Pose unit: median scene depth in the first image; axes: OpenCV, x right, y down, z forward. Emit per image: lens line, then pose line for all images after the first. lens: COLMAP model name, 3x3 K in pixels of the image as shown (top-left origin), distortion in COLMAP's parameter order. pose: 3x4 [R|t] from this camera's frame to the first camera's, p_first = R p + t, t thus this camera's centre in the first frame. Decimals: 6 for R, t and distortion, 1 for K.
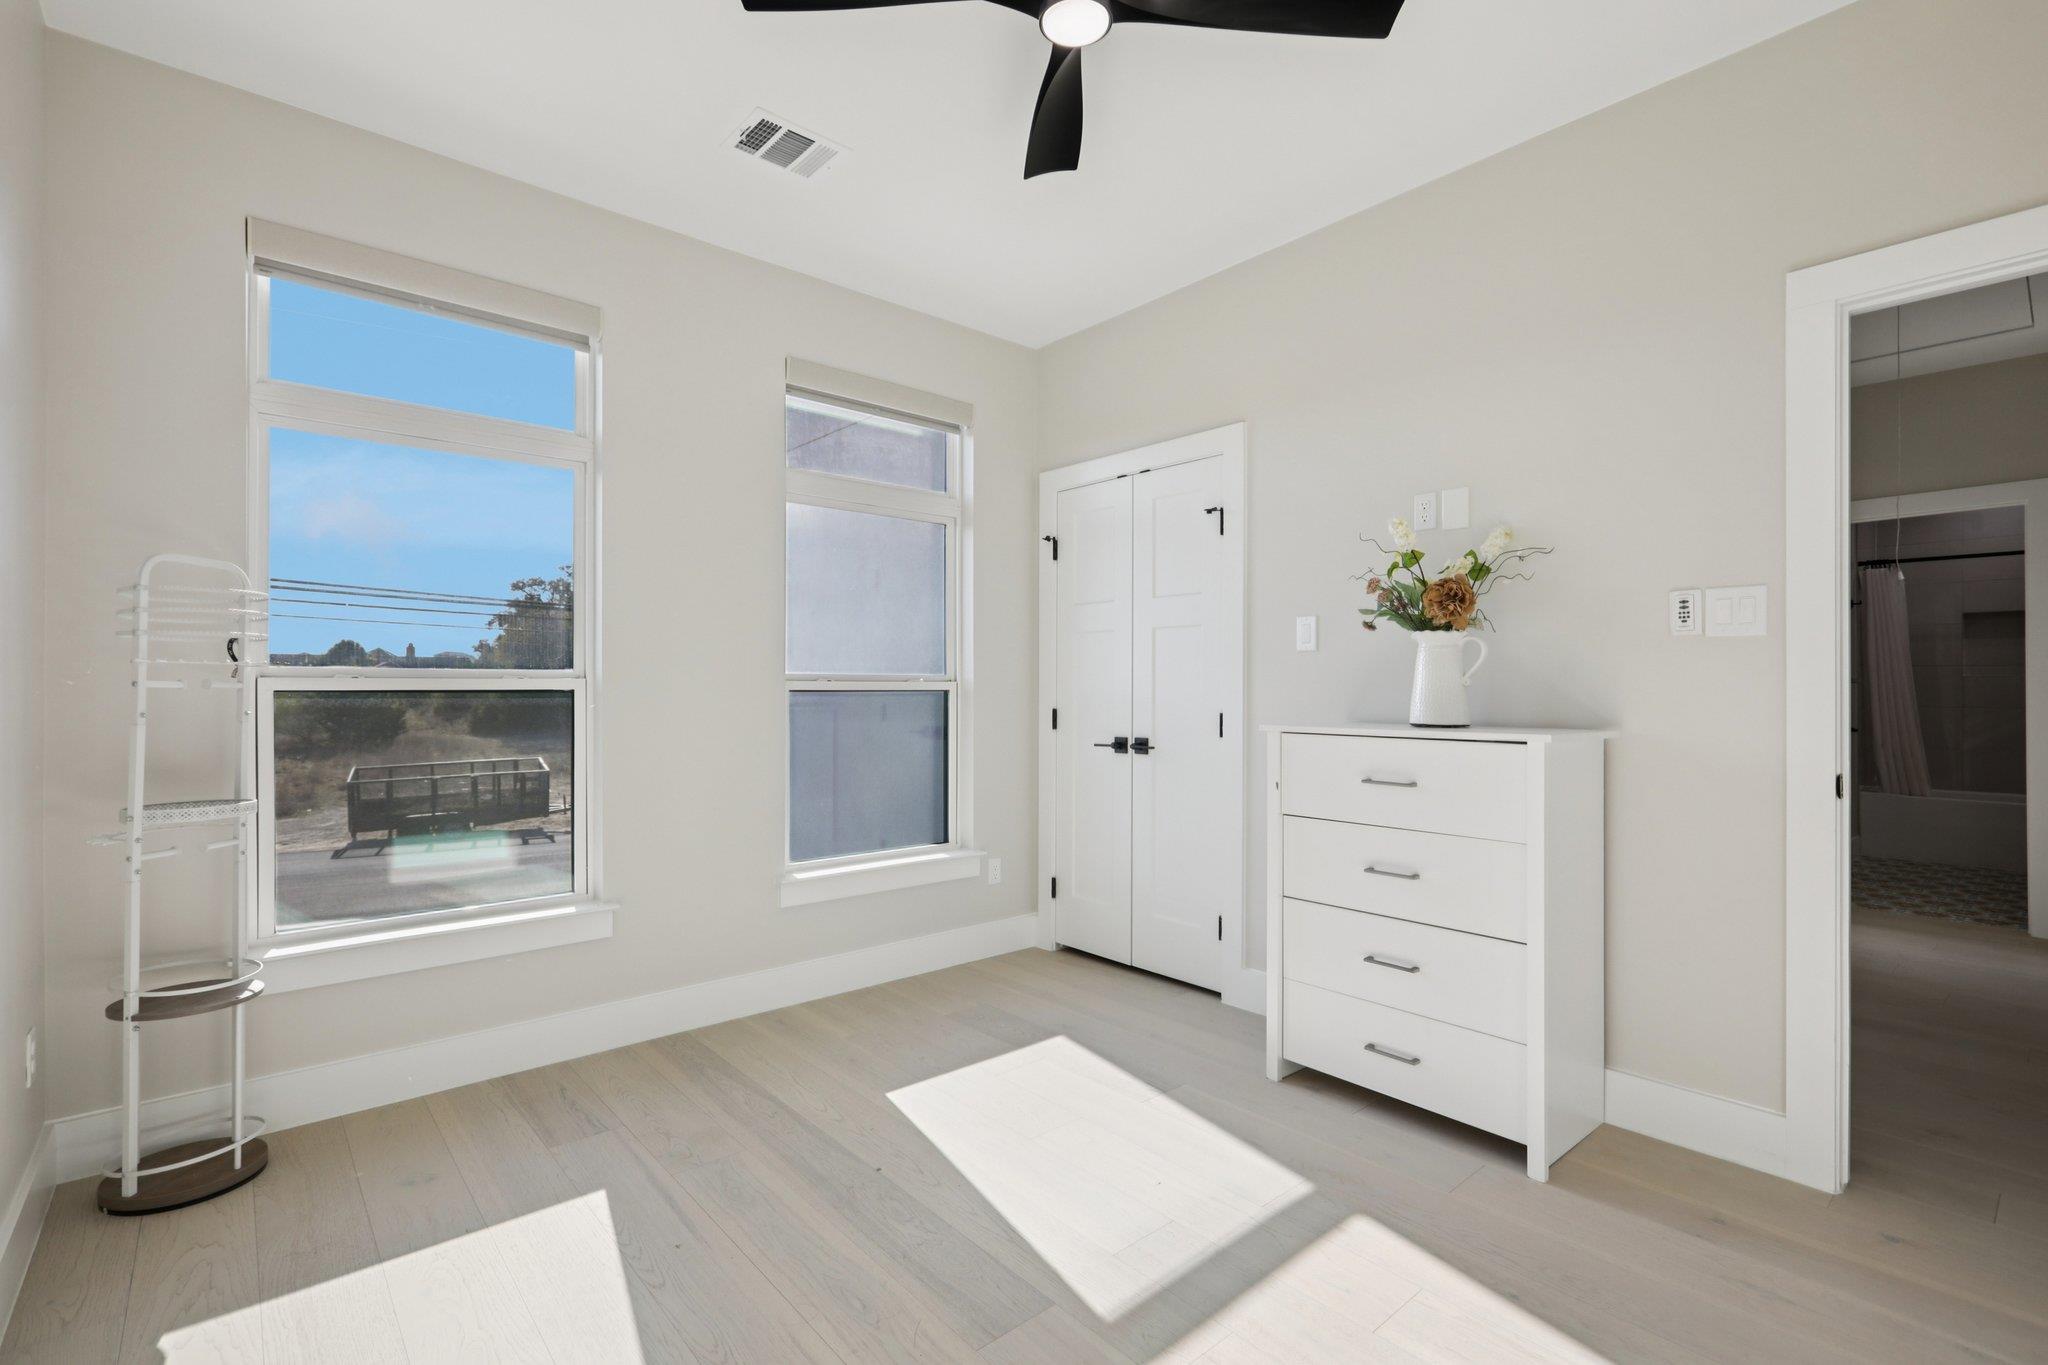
lens RADIAL K [[930.8, 0, 1027.5], [0, 930.8, 685.8], [0, 0, 1]] dist [0.000252, -0.000271]
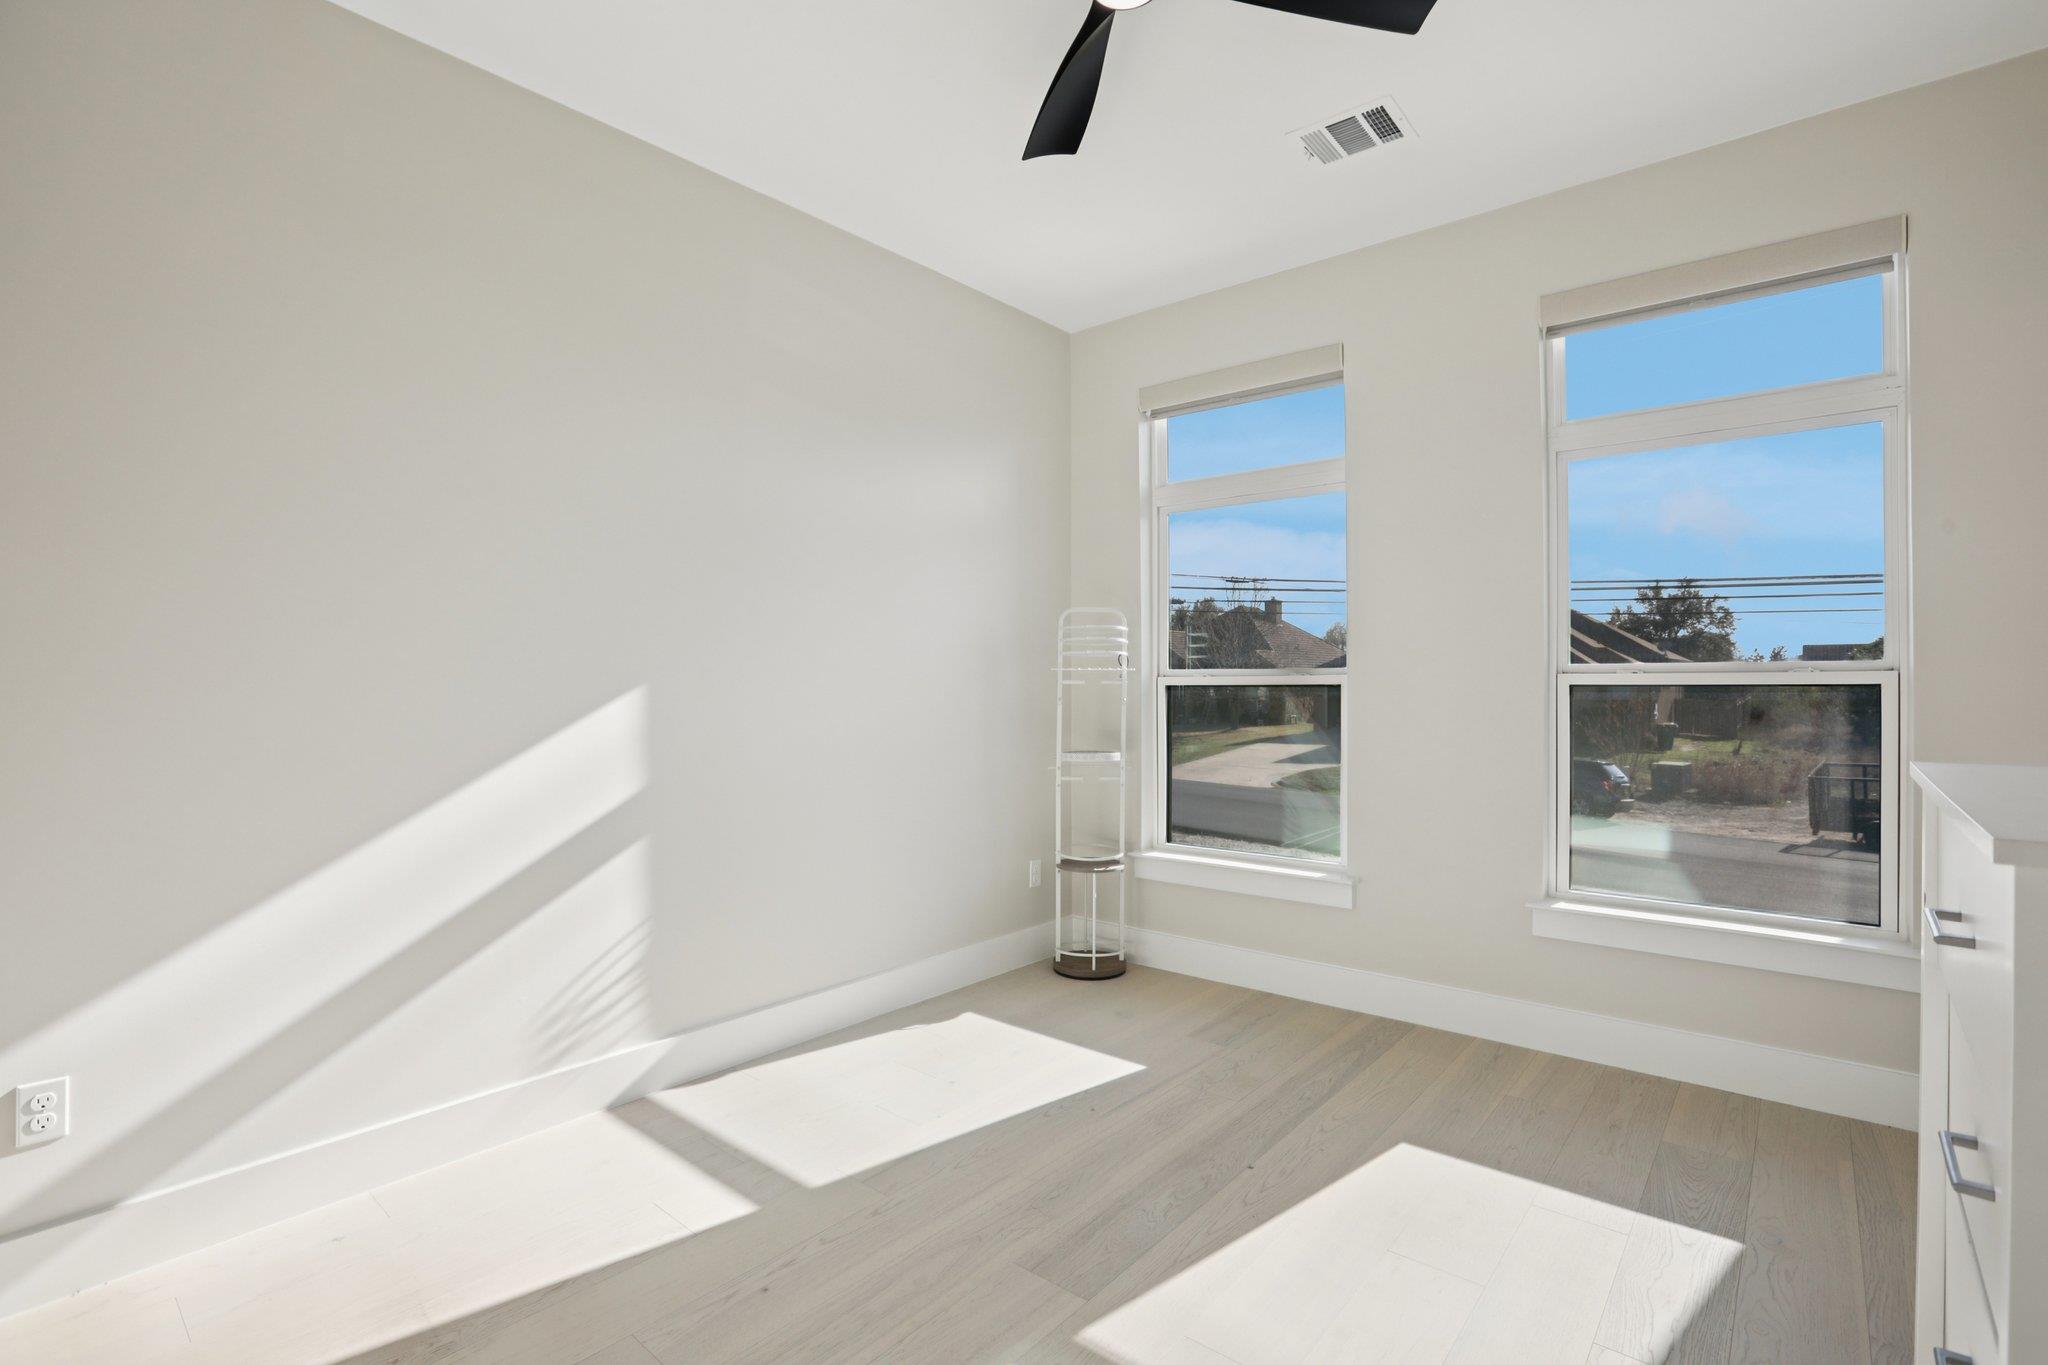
lens RADIAL K [[936.7, 0, 1024.0], [0, 936.7, 682.5], [0, 0, 1]] dist [-0.153446, 0.070171]
pose [[0.122464, -0.002098, -0.992471, 0.665740], [0.004404, 0.999989, -0.001570, 0.001529], [0.992463, -0.004179, 0.122472, 0.565351]]
